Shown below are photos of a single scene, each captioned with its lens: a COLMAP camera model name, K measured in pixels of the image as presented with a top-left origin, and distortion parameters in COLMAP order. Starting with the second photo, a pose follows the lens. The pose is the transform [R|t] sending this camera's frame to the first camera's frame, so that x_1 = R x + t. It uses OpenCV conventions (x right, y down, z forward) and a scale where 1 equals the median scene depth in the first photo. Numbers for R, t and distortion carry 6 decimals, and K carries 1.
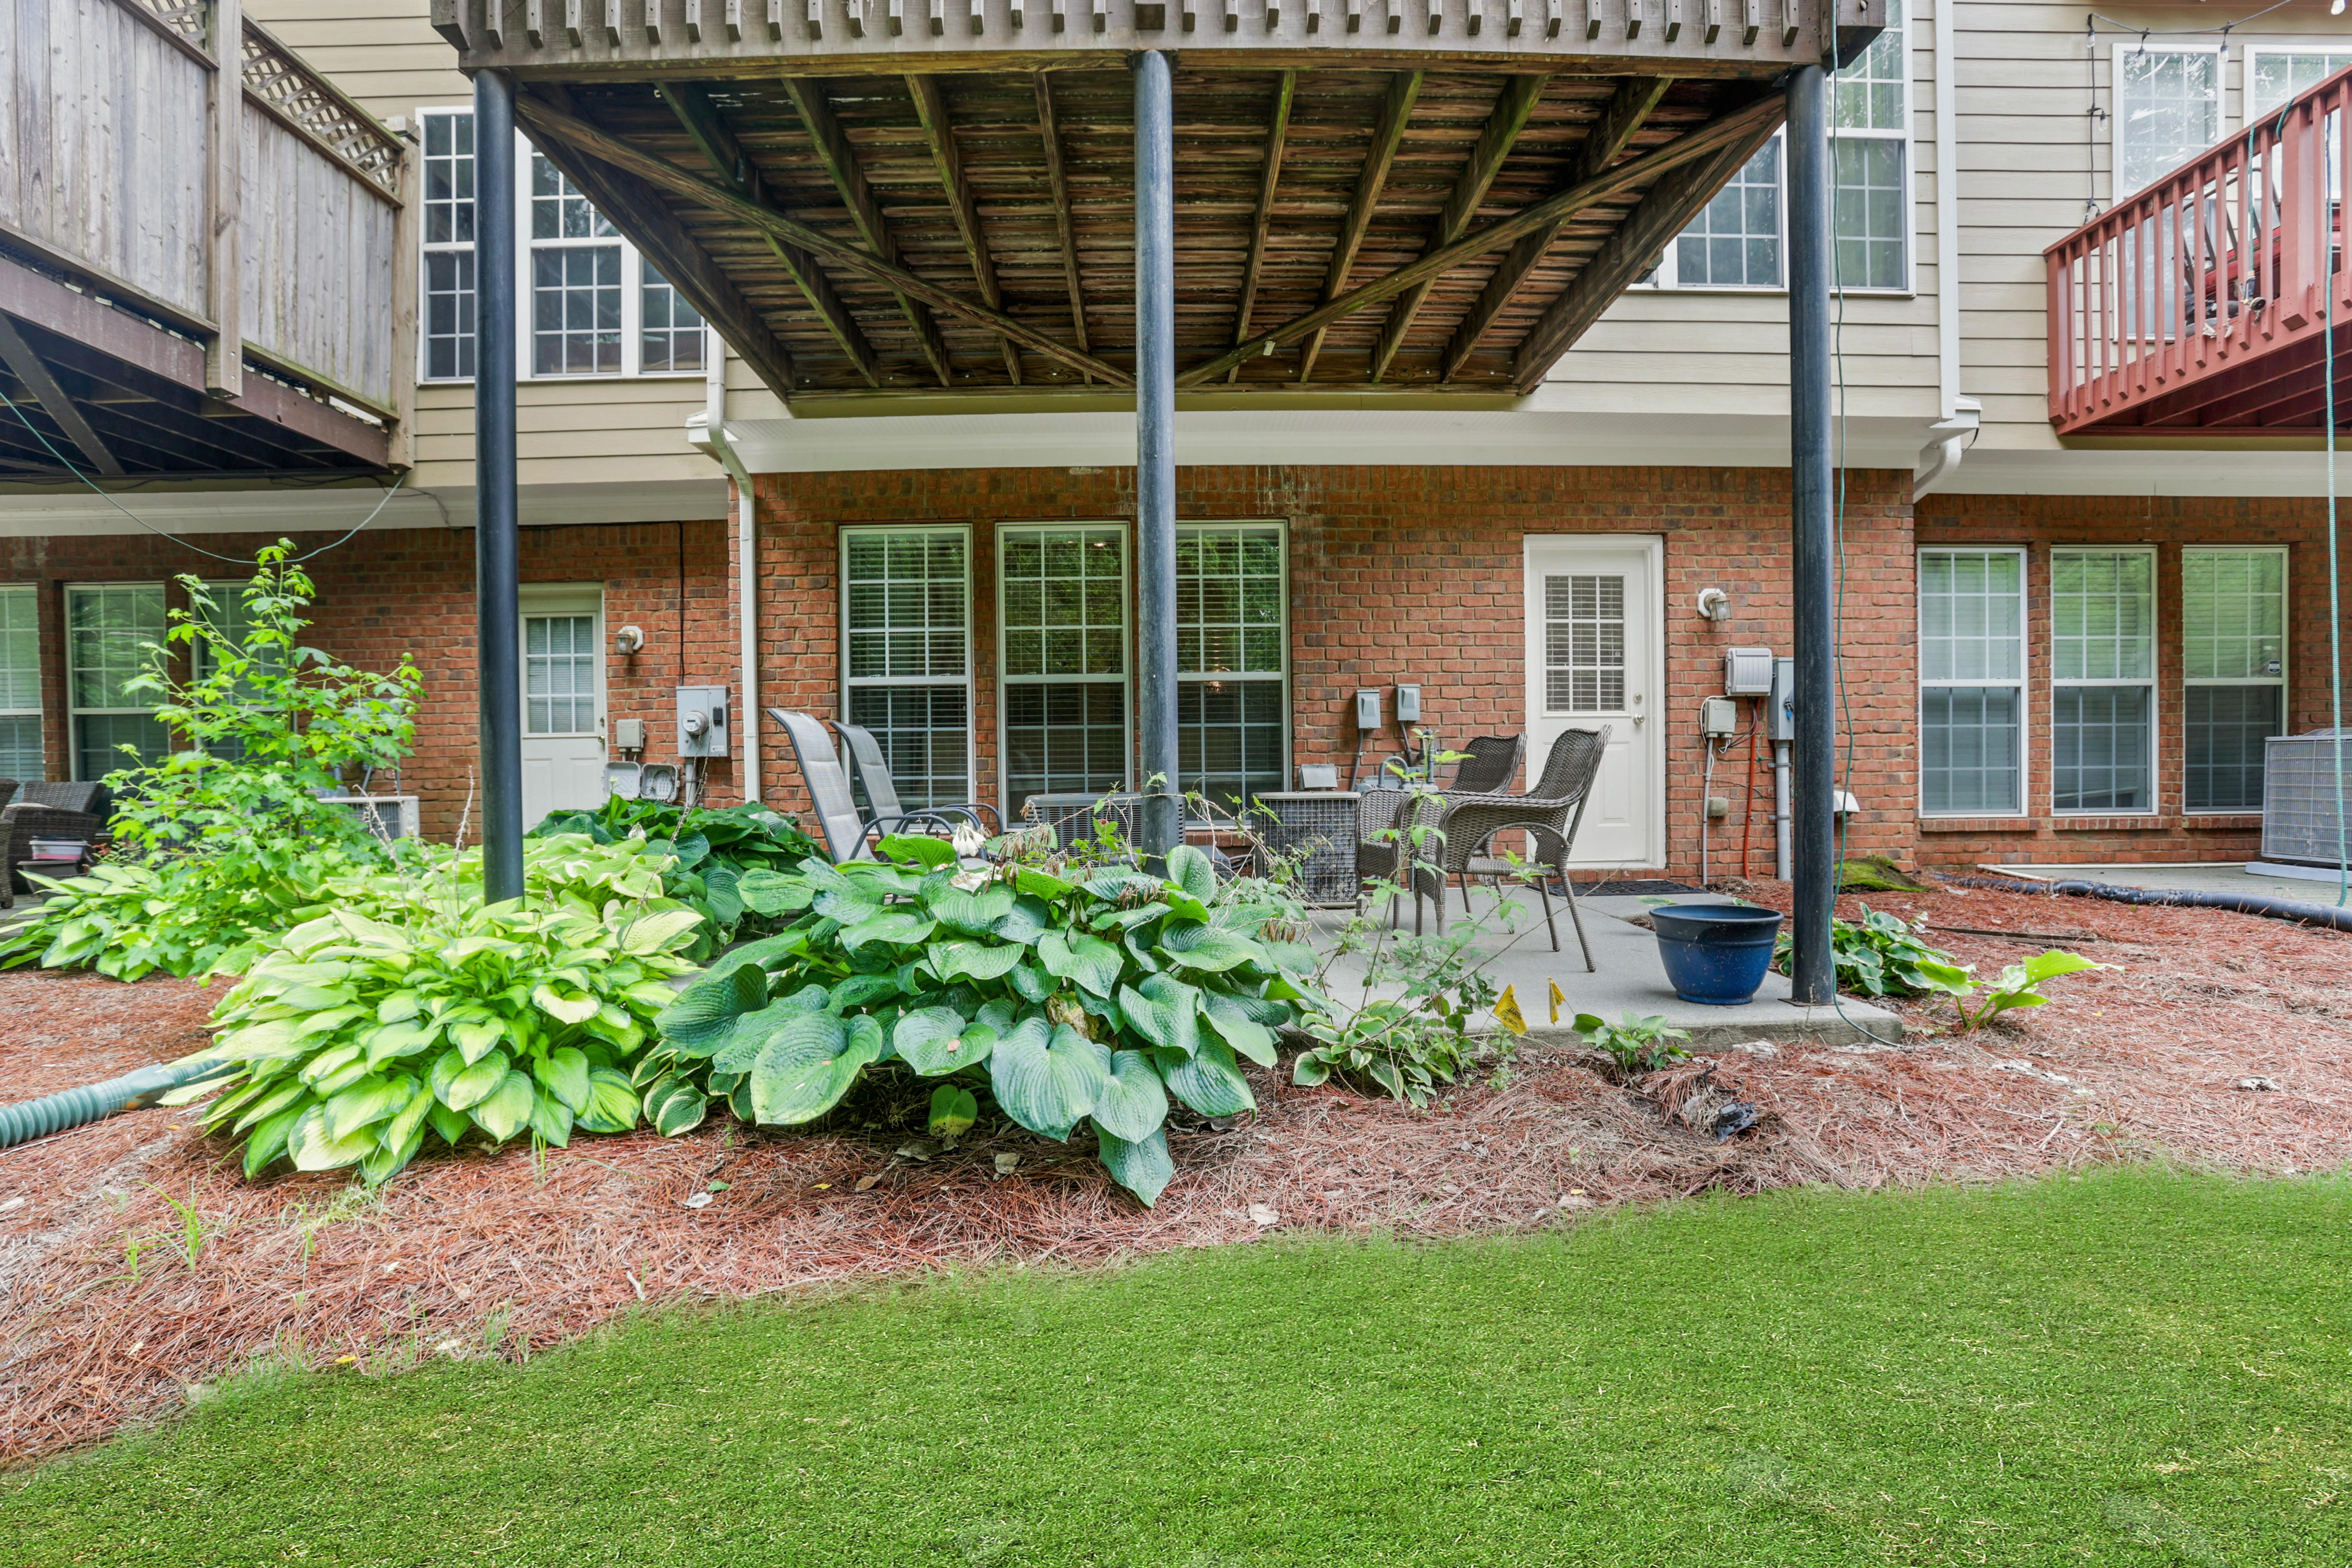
lens RADIAL K [[1115.1, 0, 1172.0], [0, 1115.1, 779.5], [0, 0, 1]] dist [-0.062288, 0.024391]
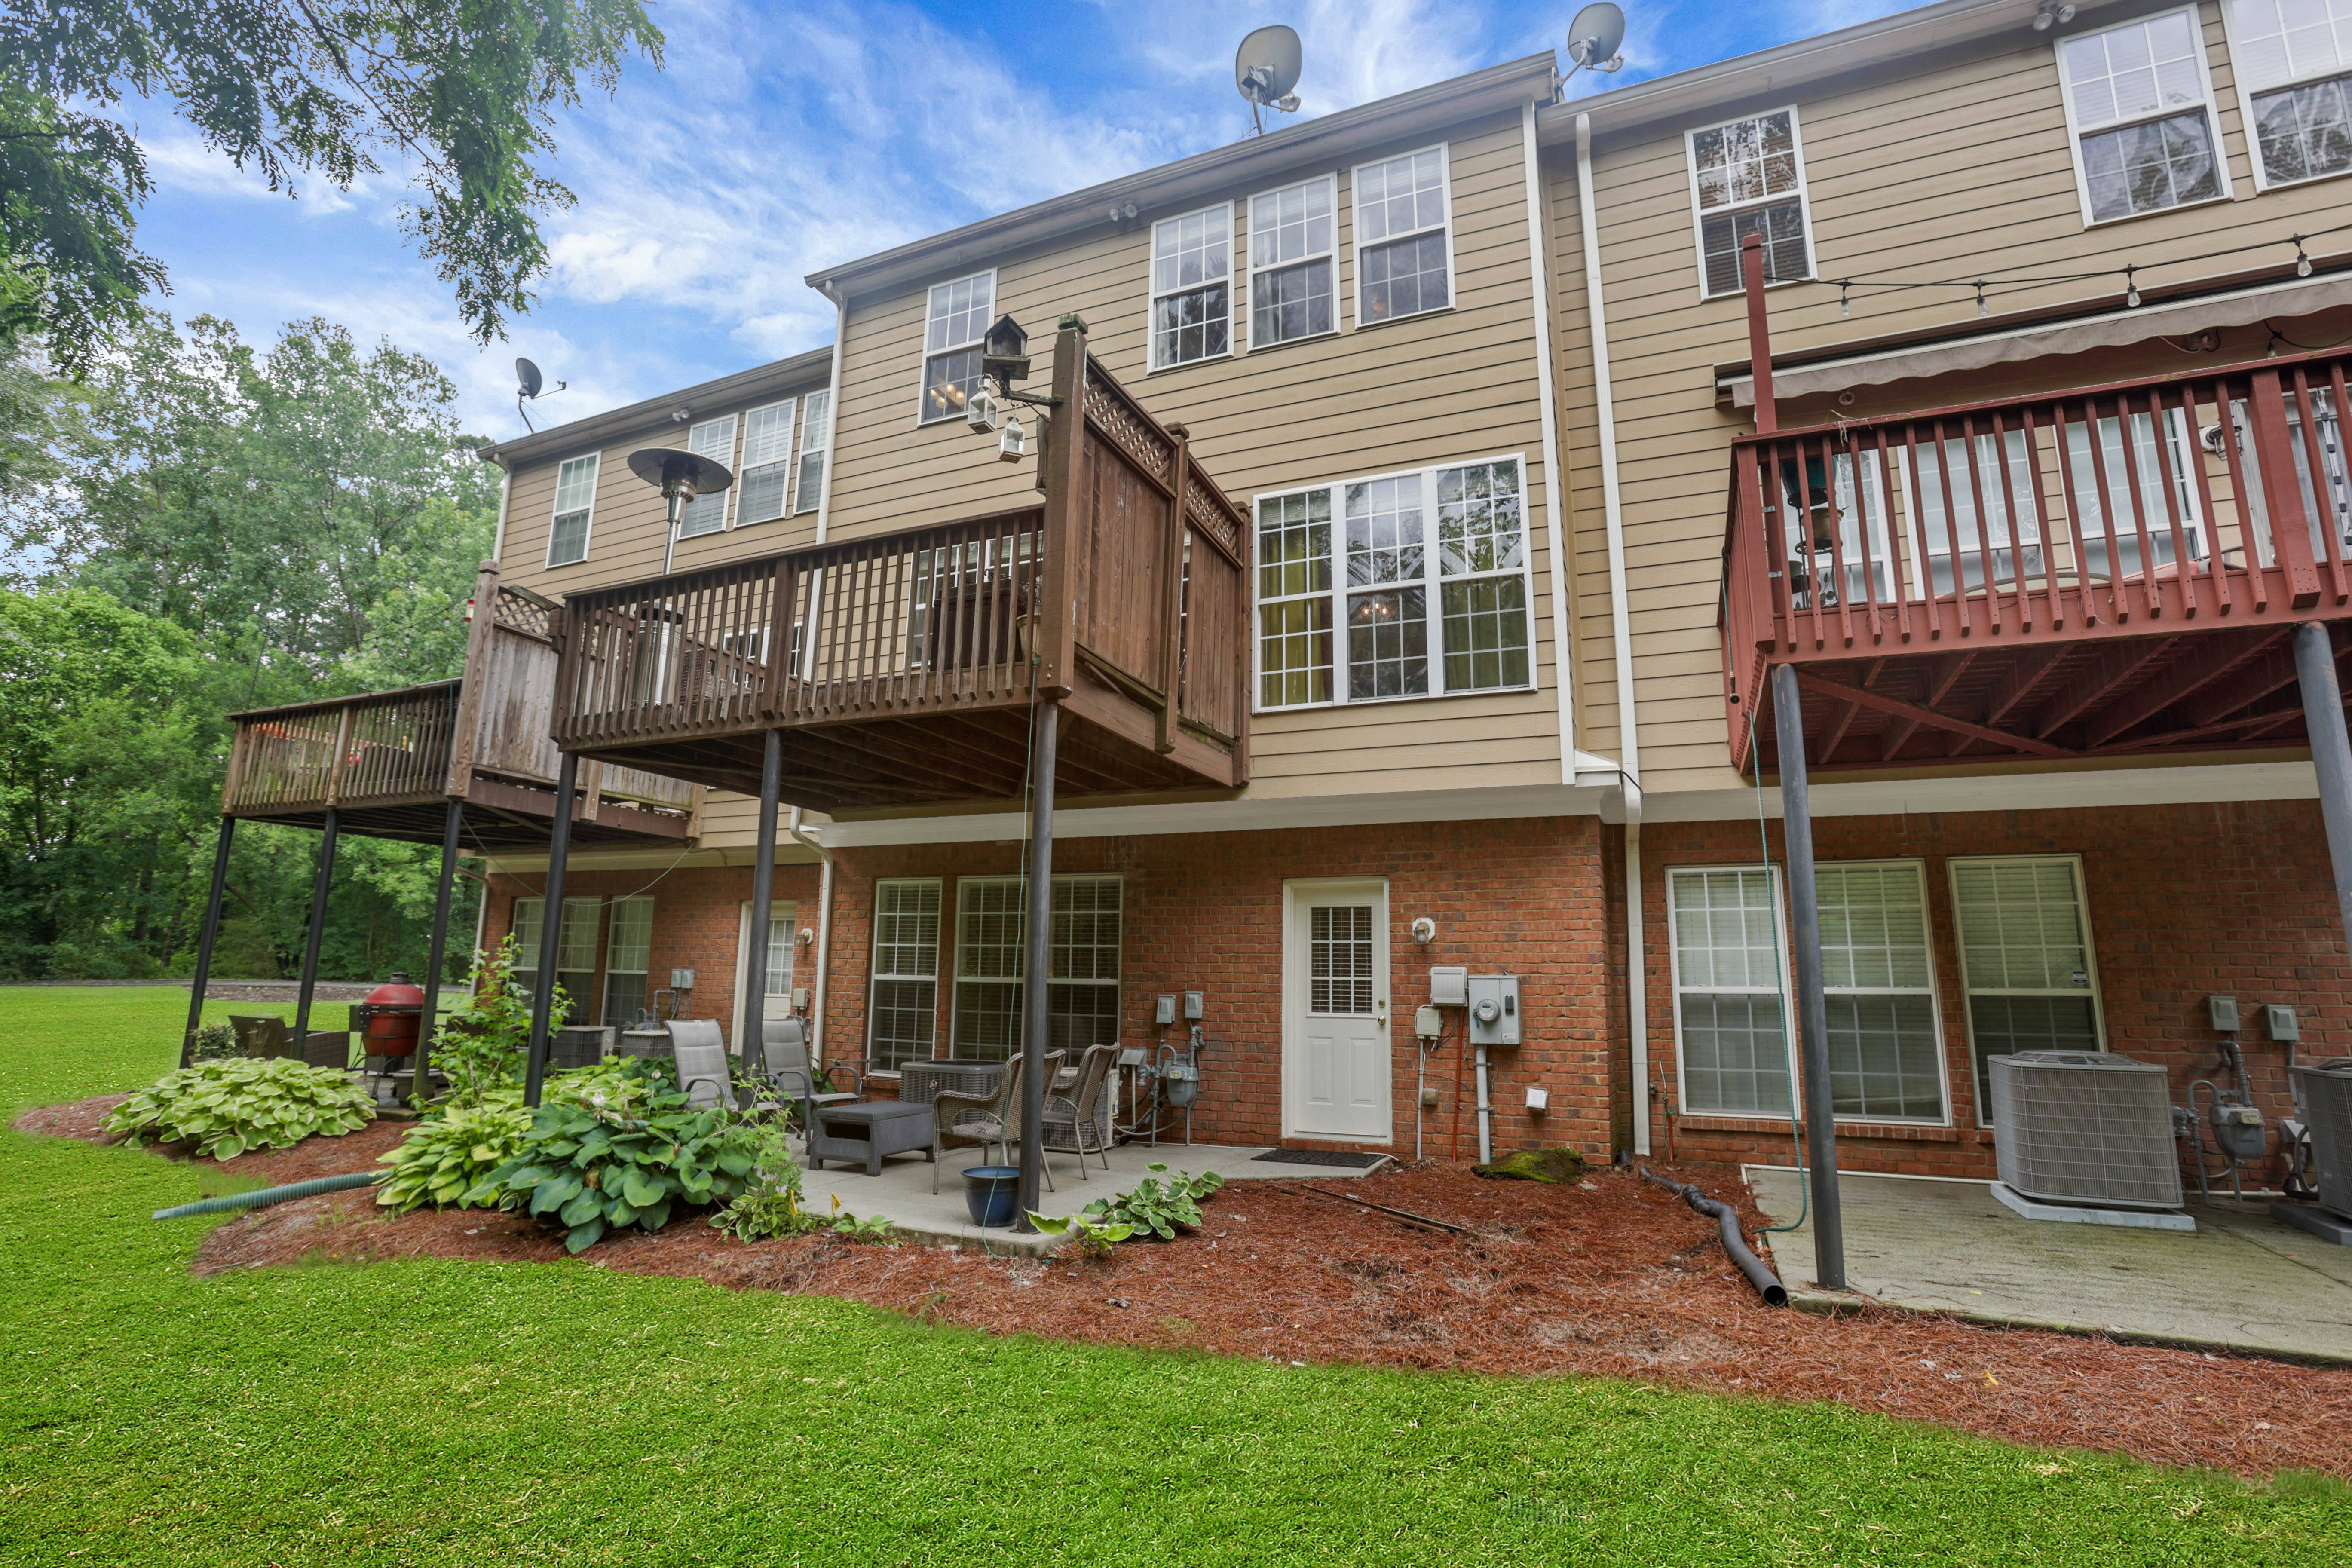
lens RADIAL K [[1135.4, 0, 1181.4], [0, 1135.4, 749.3], [0, 0, 1]] dist [-0.072314, 0.034293]
pose [[0.910439, -0.059483, -0.409343, 0.780408], [-0.027439, 0.978742, -0.203251, -0.091910], [0.412732, 0.196280, 0.889453, -0.309256]]
